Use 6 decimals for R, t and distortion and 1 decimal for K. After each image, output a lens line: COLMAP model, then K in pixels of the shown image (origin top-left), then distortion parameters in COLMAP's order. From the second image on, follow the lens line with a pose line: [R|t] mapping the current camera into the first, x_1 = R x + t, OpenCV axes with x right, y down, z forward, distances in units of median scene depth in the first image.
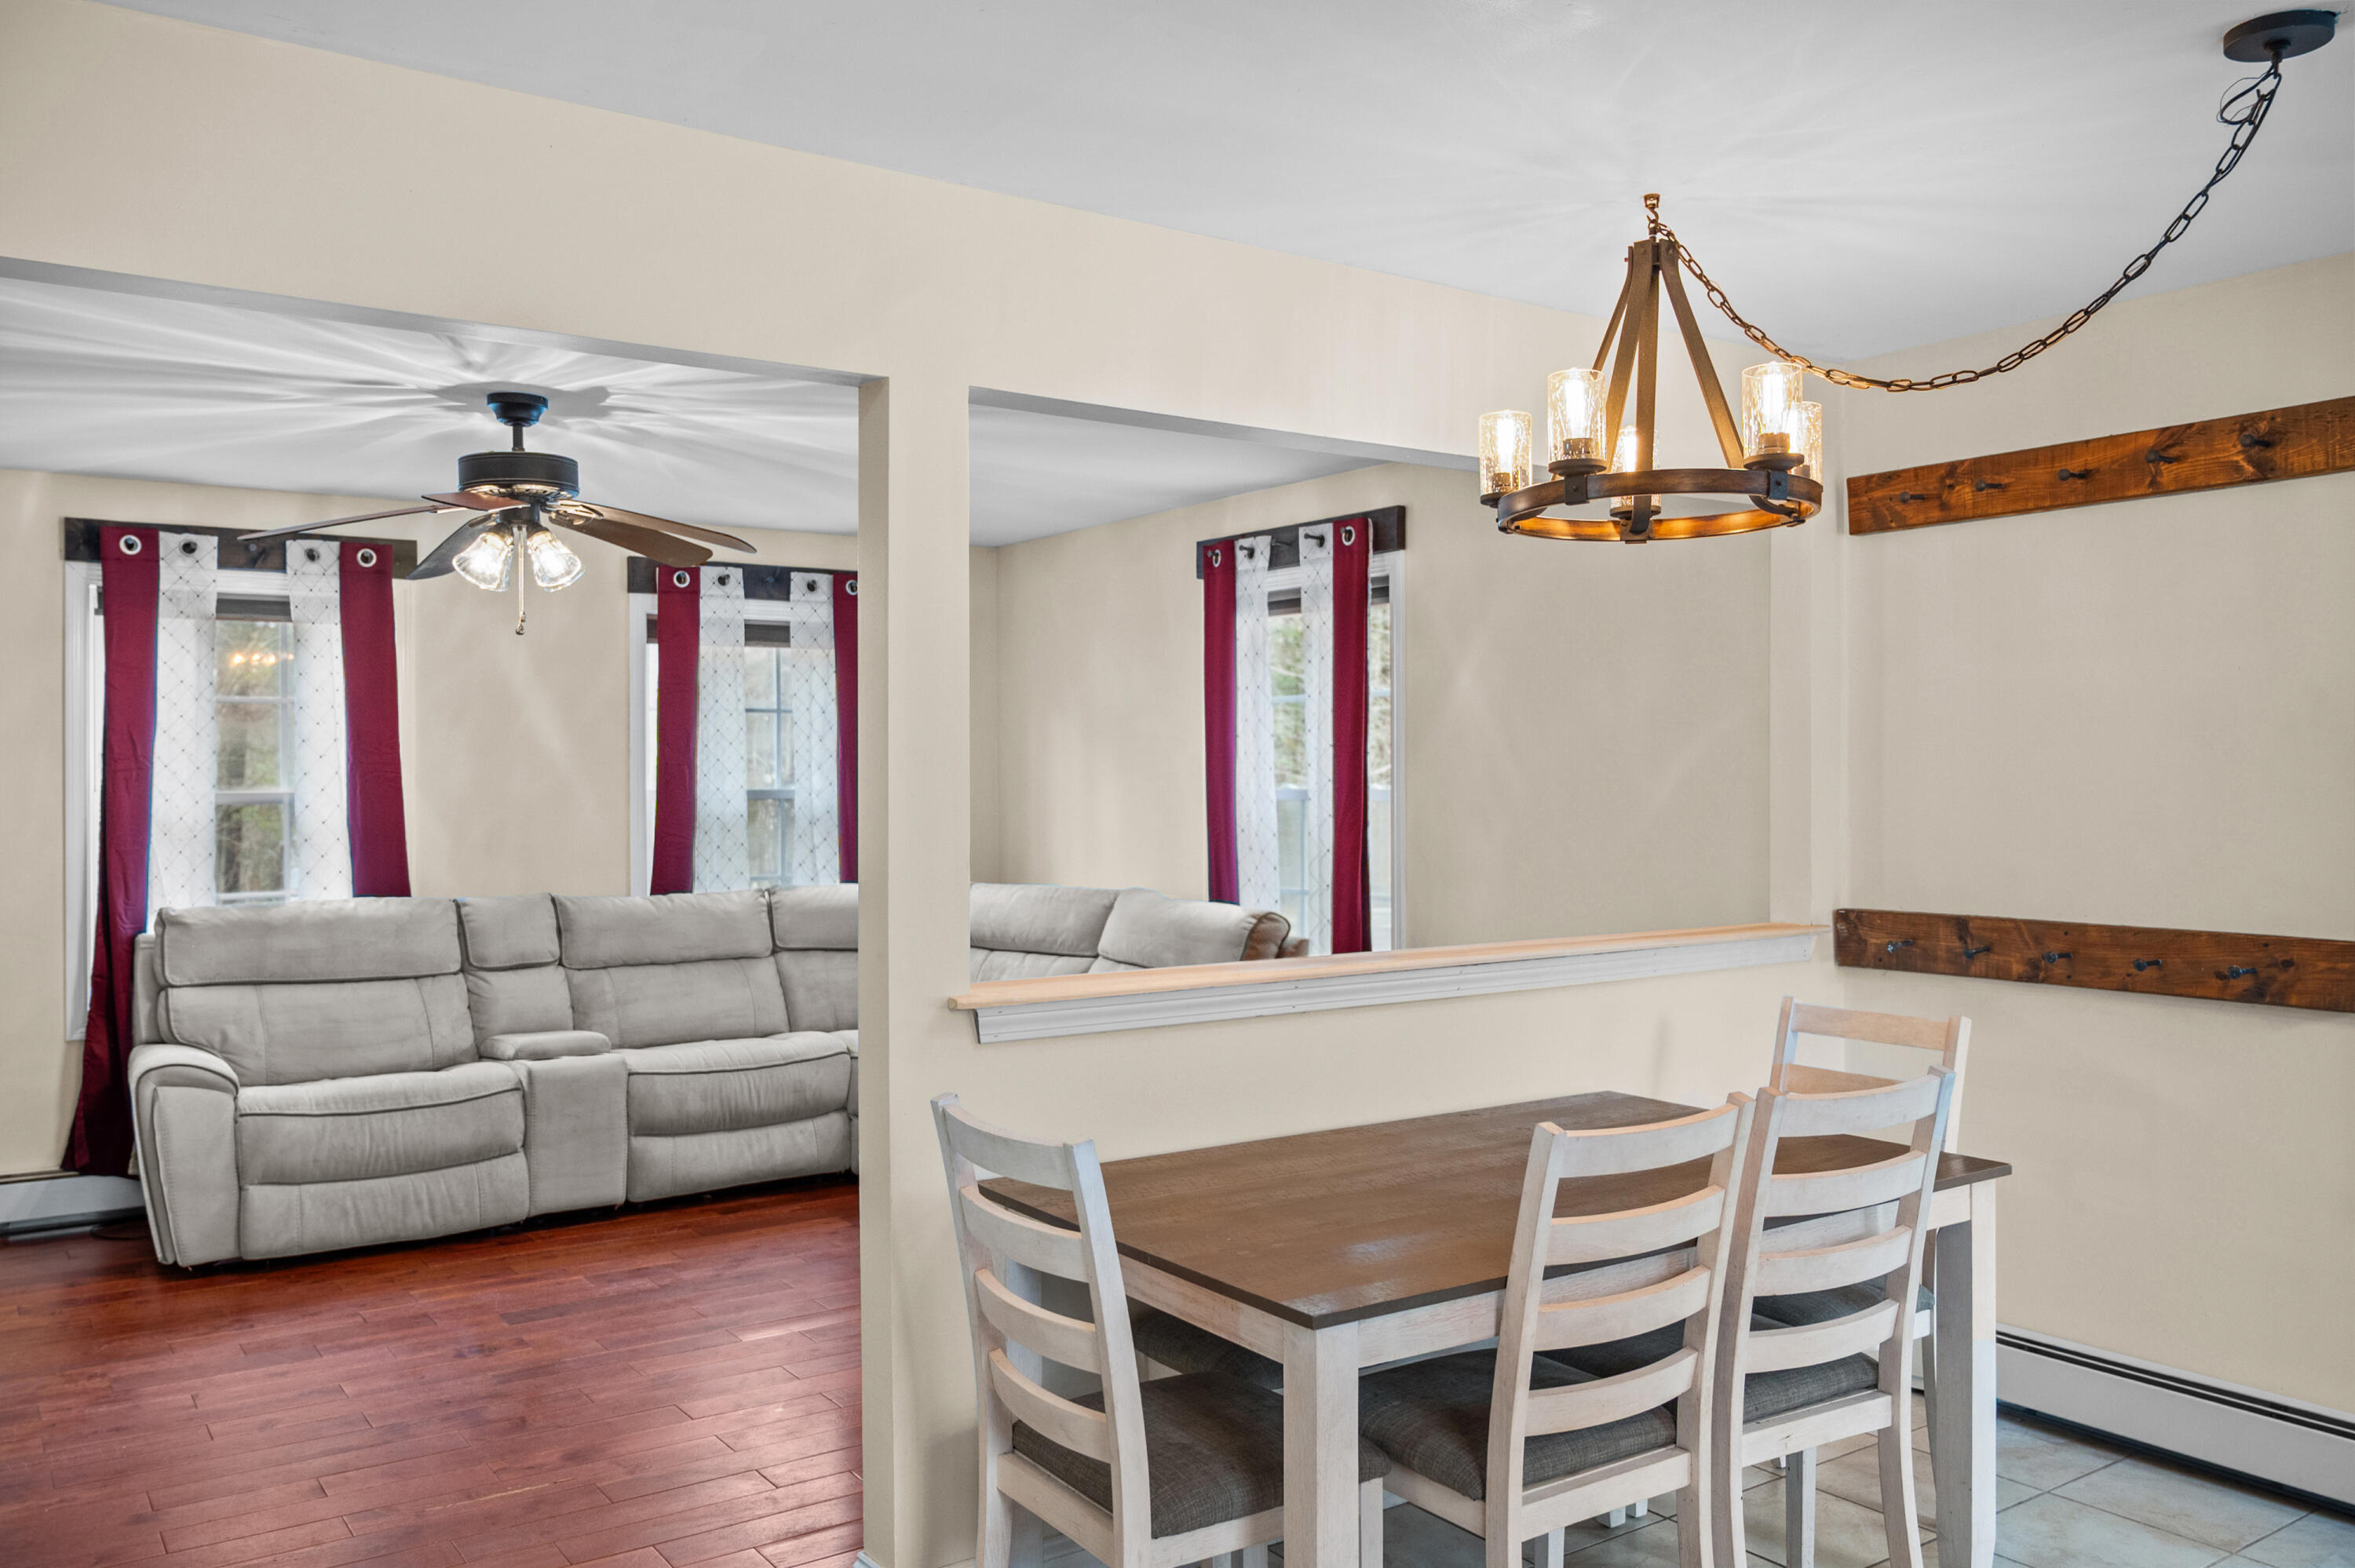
lens RADIAL K [[1816.0, 0, 1177.5], [0, 1816.0, 784.0], [0, 0, 1]] dist [0.003092, -0.001471]
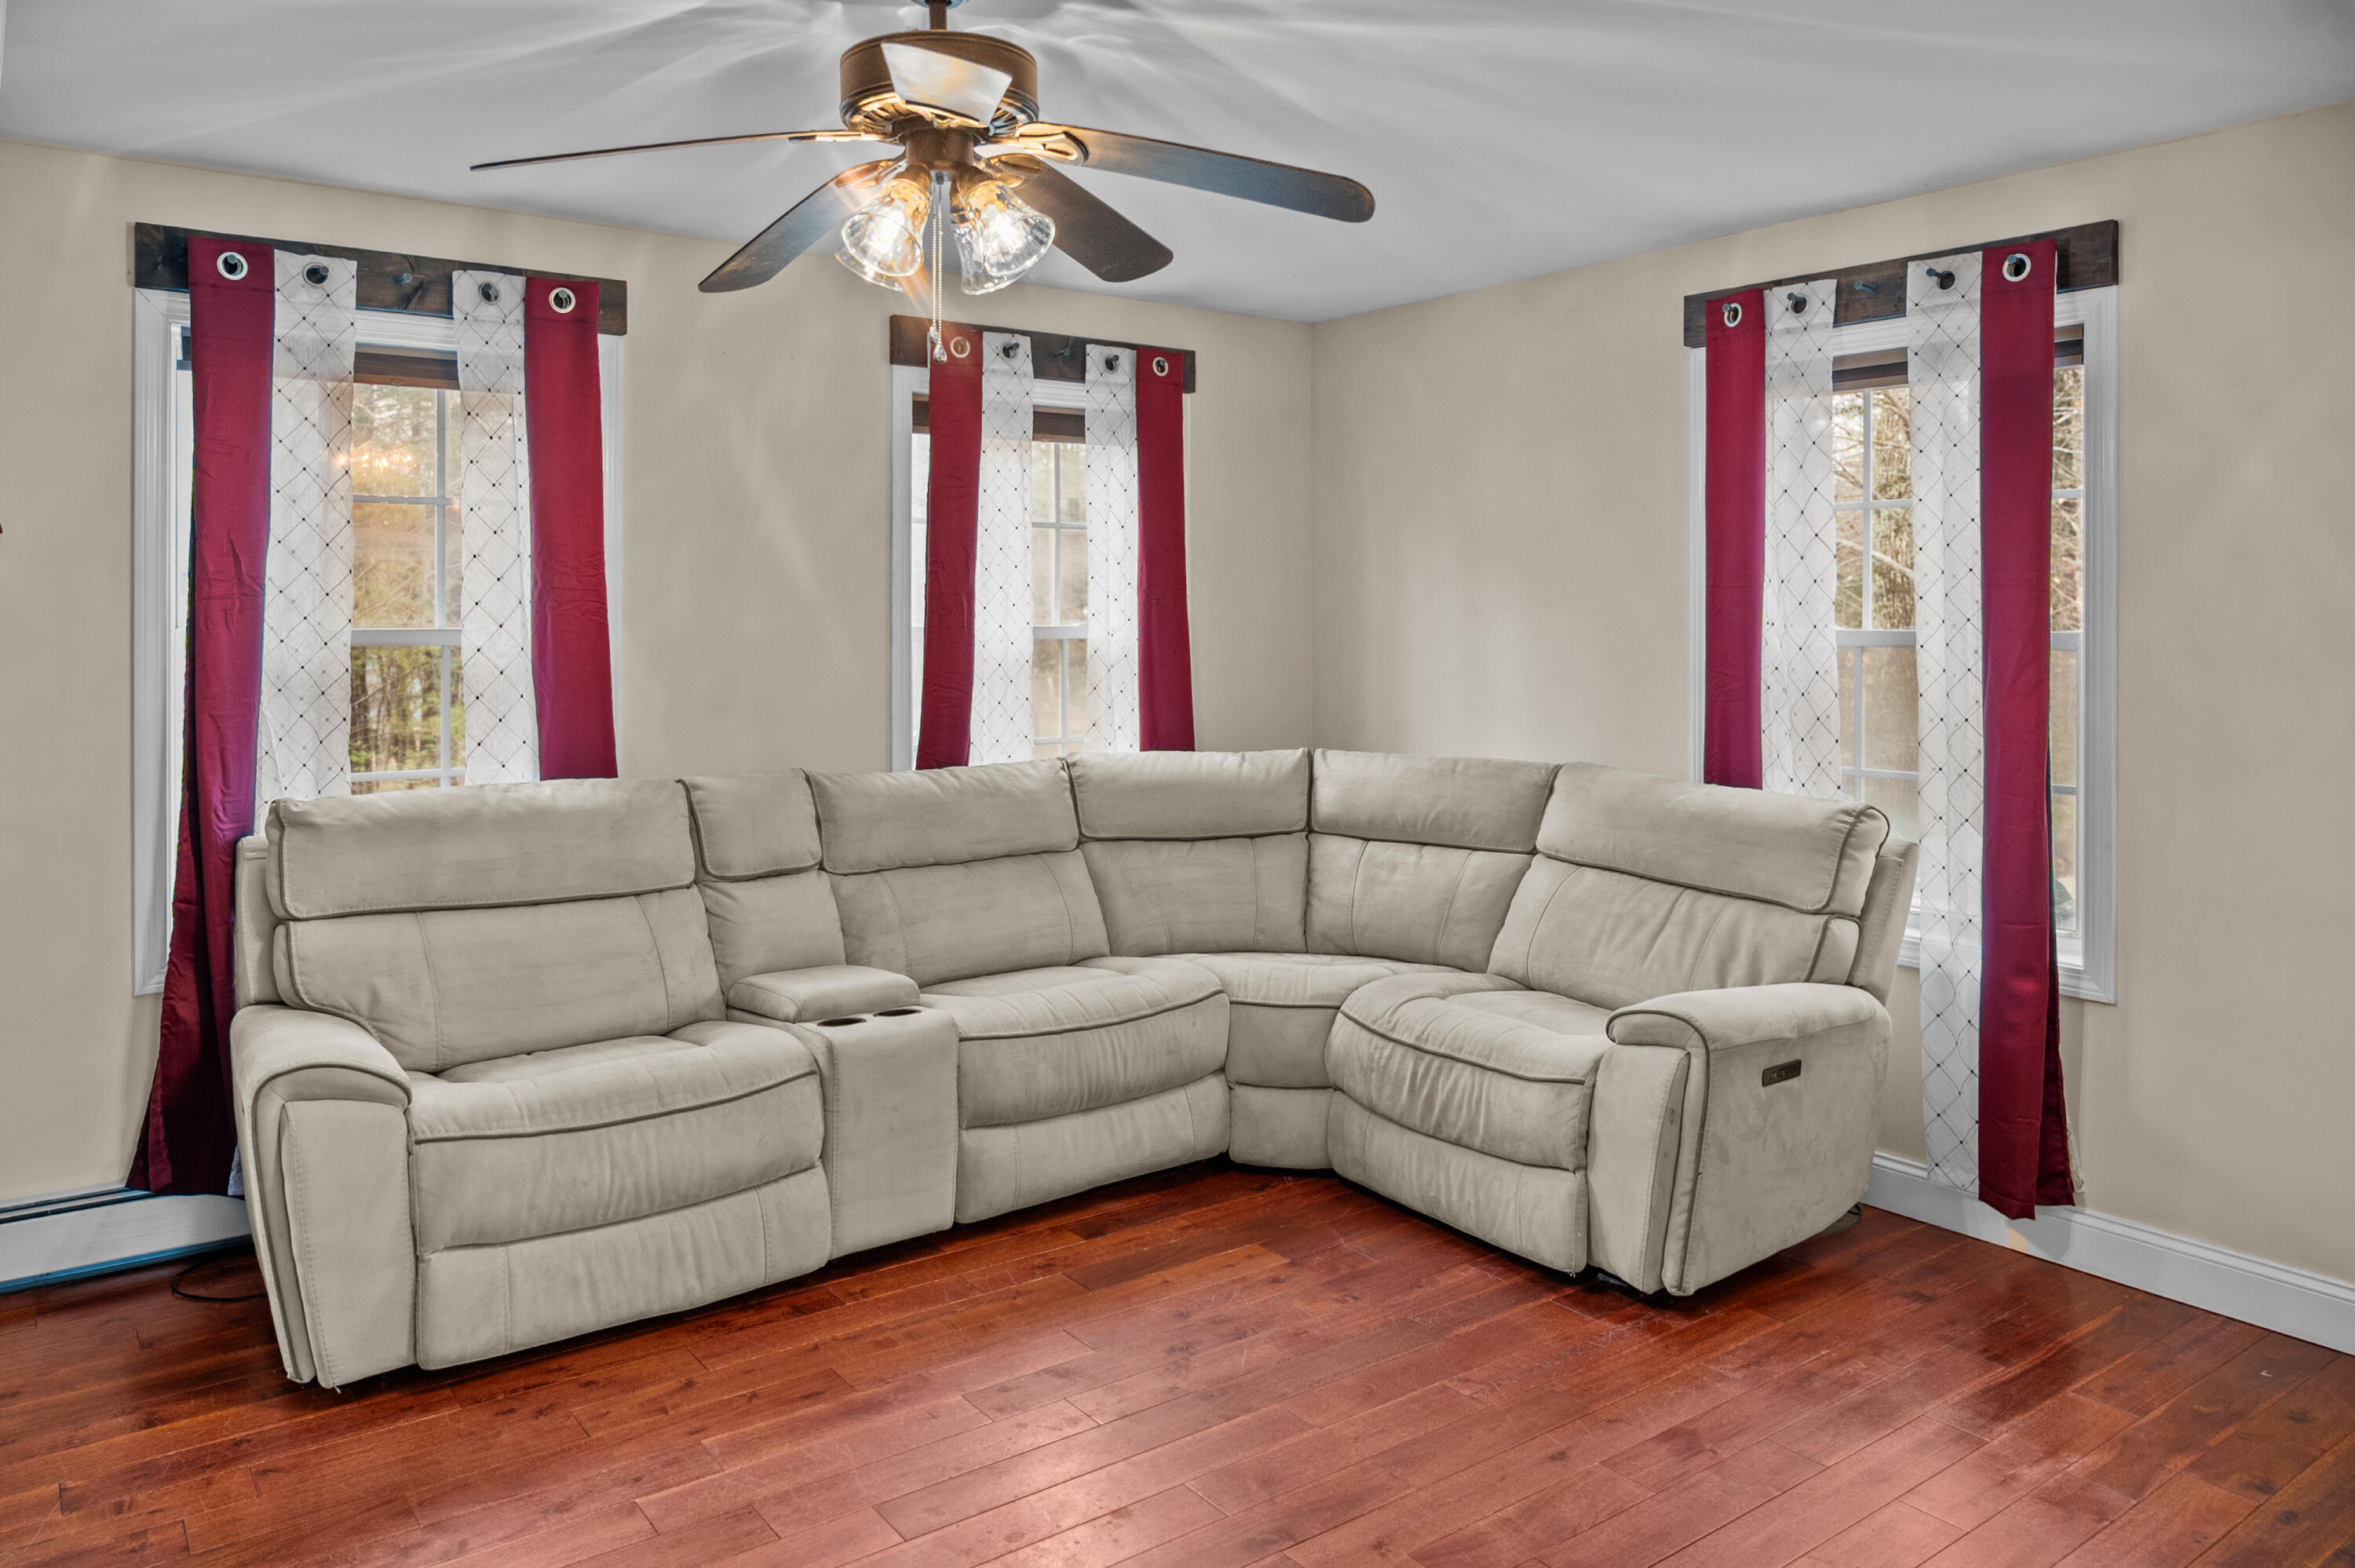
lens RADIAL K [[1643.2, 0, 1181.0], [0, 1643.2, 620.8], [0, 0, 1]] dist [-0.005264, -0.000693]
pose [[0.999602, 0.004760, 0.027800, -0.233453], [-0.004810, 0.999987, 0.001740, -0.001443], [-0.027792, -0.001873, 0.999612, 0.369843]]
